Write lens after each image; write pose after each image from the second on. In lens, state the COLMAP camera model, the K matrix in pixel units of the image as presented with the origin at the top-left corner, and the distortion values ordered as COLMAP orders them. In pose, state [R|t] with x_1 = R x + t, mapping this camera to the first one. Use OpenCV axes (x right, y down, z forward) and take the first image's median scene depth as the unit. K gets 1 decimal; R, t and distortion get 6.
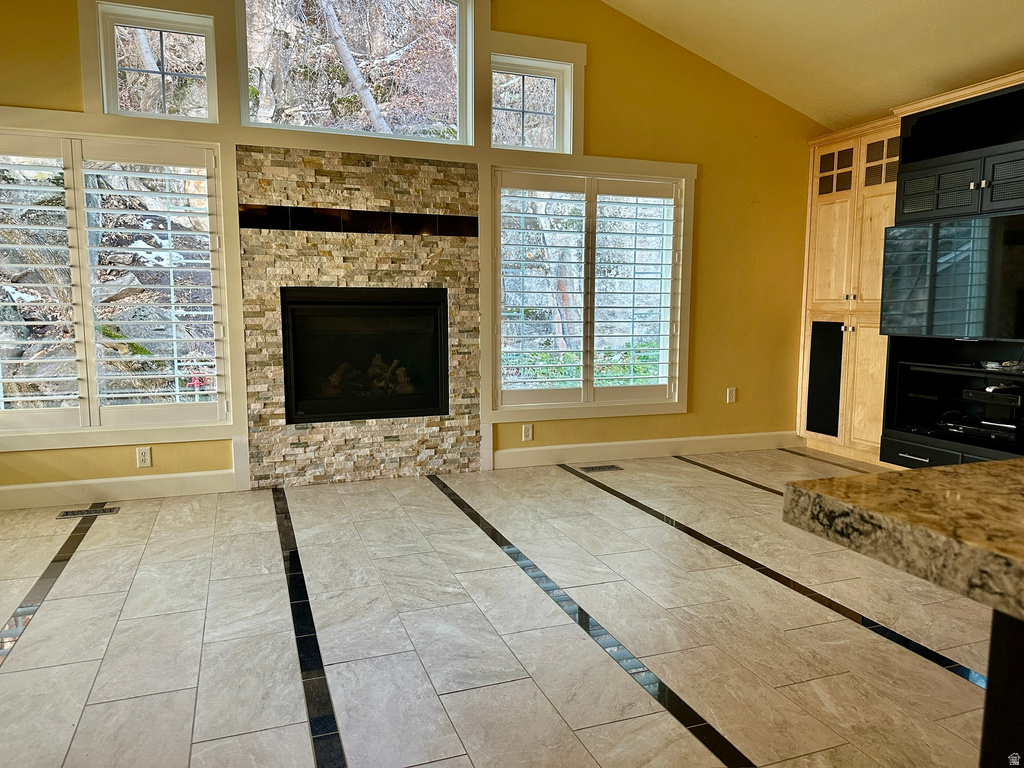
lens RADIAL K [[708.6, 0, 514.1], [0, 708.6, 390.8], [0, 0, 1]] dist [0.057297, -0.063697]
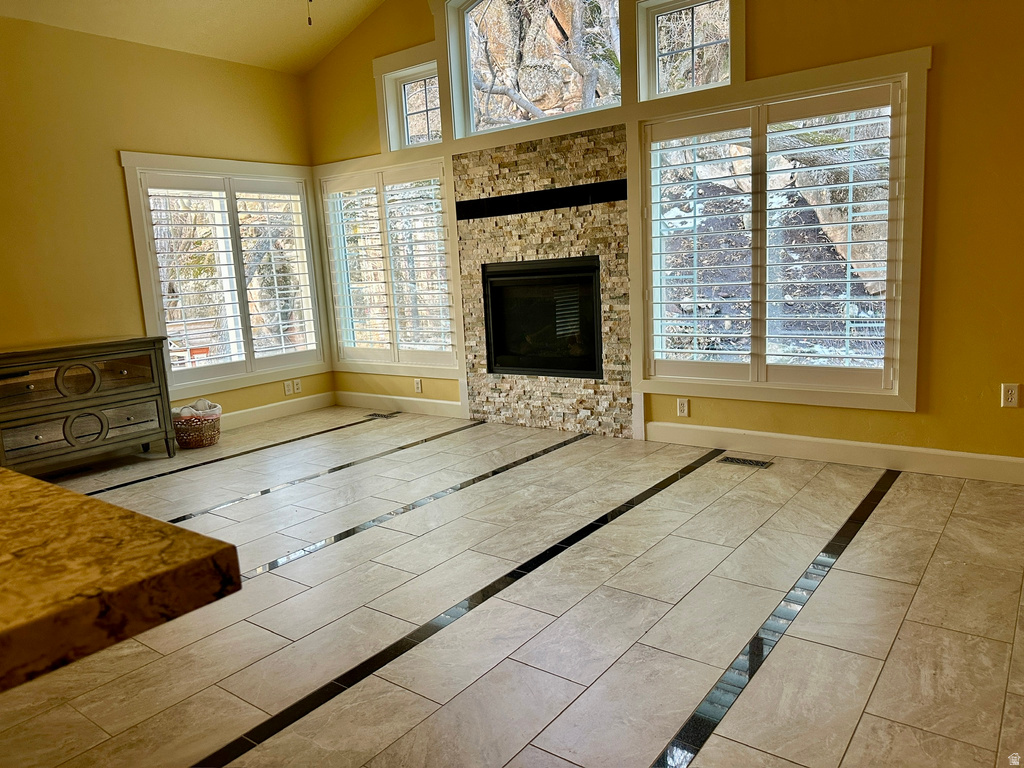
lens RADIAL K [[708.6, 0, 514.2], [0, 708.6, 393.8], [0, 0, 1]] dist [0.057297, -0.063697]
pose [[0.528685, 0.115181, -0.840967, 0.752531], [-0.049194, 0.993243, 0.105111, -0.049830], [0.847392, -0.014200, 0.530778, 0.363508]]
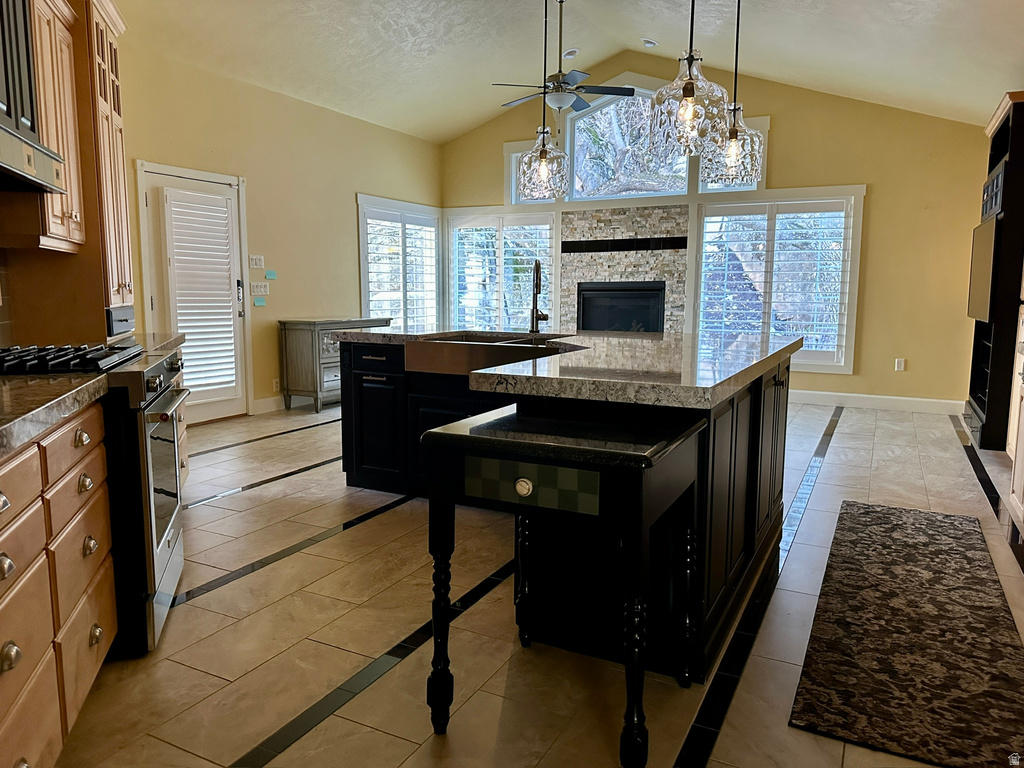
lens RADIAL K [[708.6, 0, 504.5], [0, 708.6, 392.9], [0, 0, 1]] dist [0.057297, -0.063697]
pose [[0.658609, 0.105053, -0.745116, 0.968657], [-0.092452, 0.994002, 0.058425, 0.056932], [0.746784, 0.030408, 0.664371, -0.404235]]
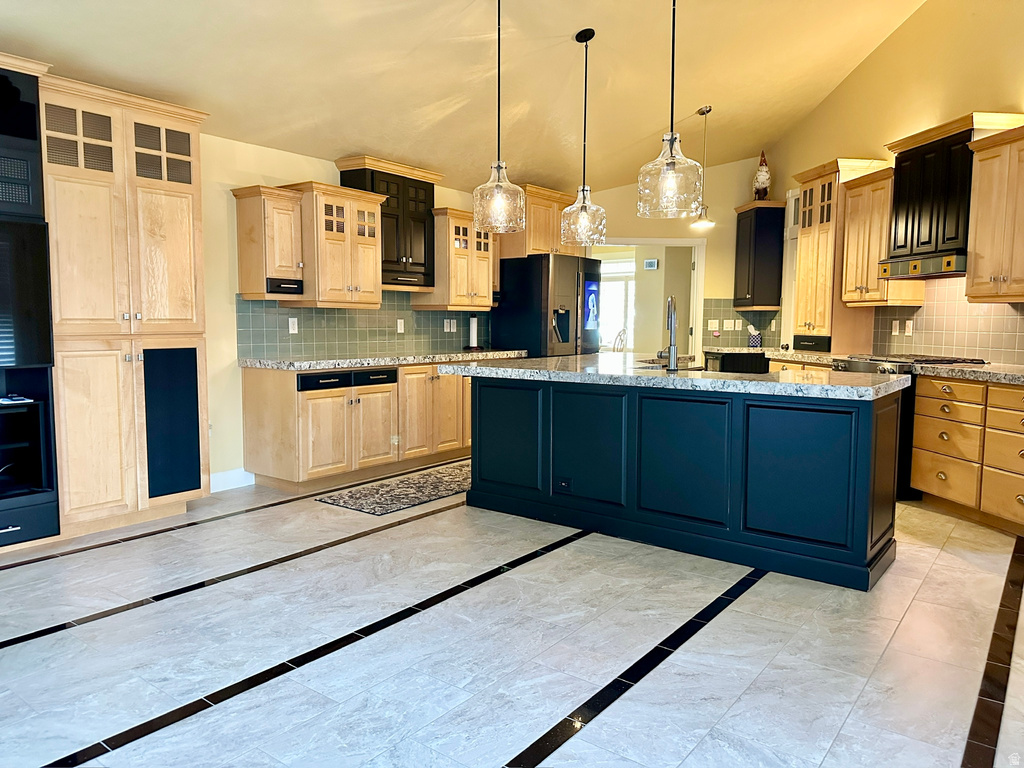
lens RADIAL K [[708.6, 0, 516.2], [0, 708.6, 382.8], [0, 0, 1]] dist [0.057297, -0.063697]
pose [[-0.526410, -0.081805, 0.846286, -0.296730], [0.096210, 0.983236, 0.154888, -0.107321], [-0.844770, 0.162956, -0.509715, 0.801474]]
